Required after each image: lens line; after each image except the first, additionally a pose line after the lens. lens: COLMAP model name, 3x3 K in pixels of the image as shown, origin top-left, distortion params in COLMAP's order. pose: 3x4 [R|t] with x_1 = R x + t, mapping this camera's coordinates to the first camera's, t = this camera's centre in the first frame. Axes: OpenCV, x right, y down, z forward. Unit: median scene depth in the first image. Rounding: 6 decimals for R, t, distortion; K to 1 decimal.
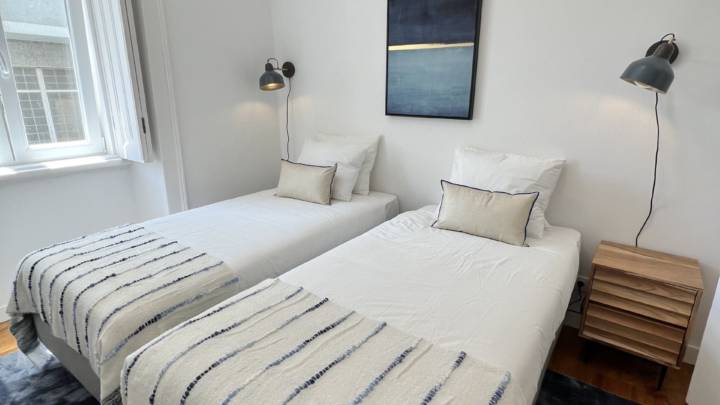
lens RADIAL K [[386.2, 0, 361.4], [0, 386.2, 199.0], [0, 0, 1]] dist [-0.000606, 0.001315]
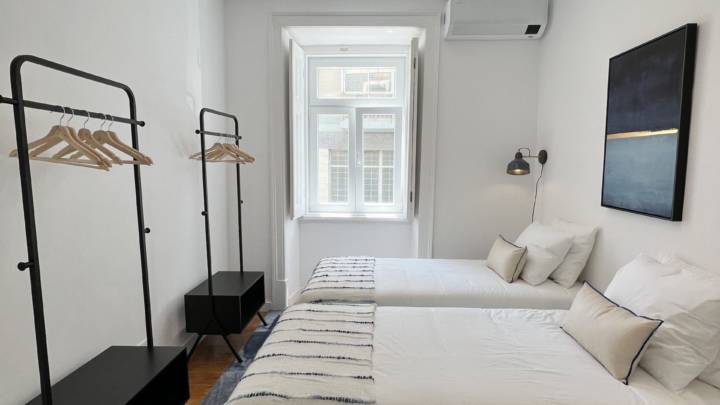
lens RADIAL K [[386.2, 0, 362.3], [0, 386.2, 203.1], [0, 0, 1]] dist [-0.000606, 0.001315]
pose [[0.545912, 0.090752, -0.832913, 0.562463], [-0.234394, 0.970964, -0.047834, -0.050968], [0.804388, 0.221343, 0.551332, 0.040255]]
